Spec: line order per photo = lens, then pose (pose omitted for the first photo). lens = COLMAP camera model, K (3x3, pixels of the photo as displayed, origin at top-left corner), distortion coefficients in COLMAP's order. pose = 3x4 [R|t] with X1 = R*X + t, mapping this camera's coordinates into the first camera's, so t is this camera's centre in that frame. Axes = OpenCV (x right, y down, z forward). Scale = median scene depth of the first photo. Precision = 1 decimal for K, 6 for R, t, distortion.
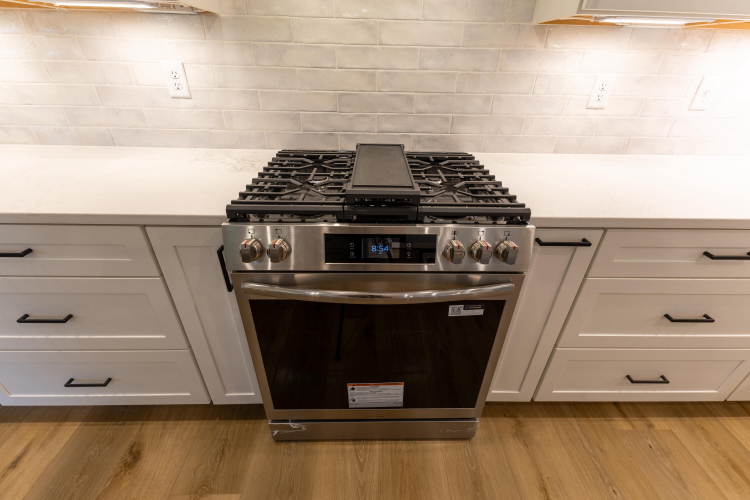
lens RADIAL K [[322.7, 0, 375.6], [0, 322.7, 248.5], [0, 0, 1]] dist [0.014421, -0.004590]
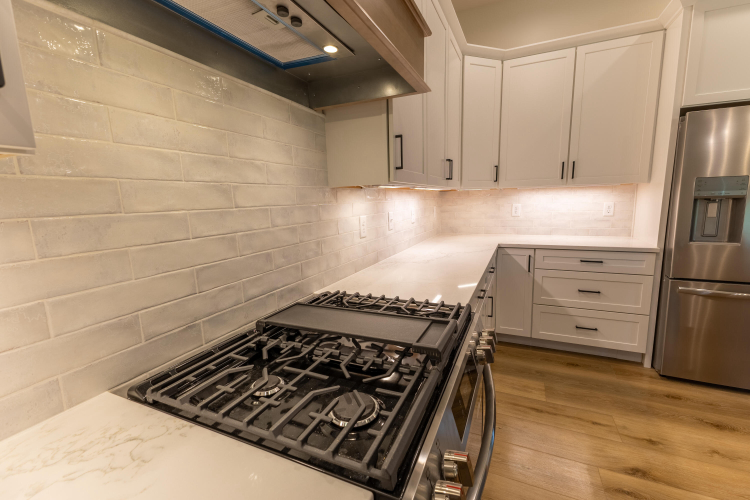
lens RADIAL K [[322.7, 0, 376.9], [0, 322.7, 248.6], [0, 0, 1]] dist [0.014421, -0.004590]
pose [[0.426689, -0.173129, 0.887673, -0.585795], [0.496096, 0.865468, -0.069667, -0.281744], [-0.756191, 0.470097, 0.455174, 0.369244]]
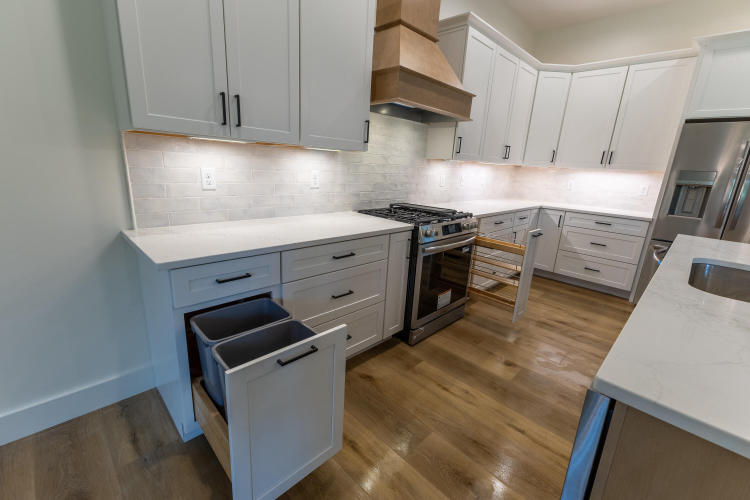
lens RADIAL K [[322.7, 0, 377.3], [0, 322.7, 248.9], [0, 0, 1]] dist [0.014421, -0.004590]
pose [[0.717404, -0.162837, 0.677359, -1.703536], [0.324245, 0.938613, -0.117773, 0.204946], [-0.616600, 0.304121, 0.726164, -0.476425]]
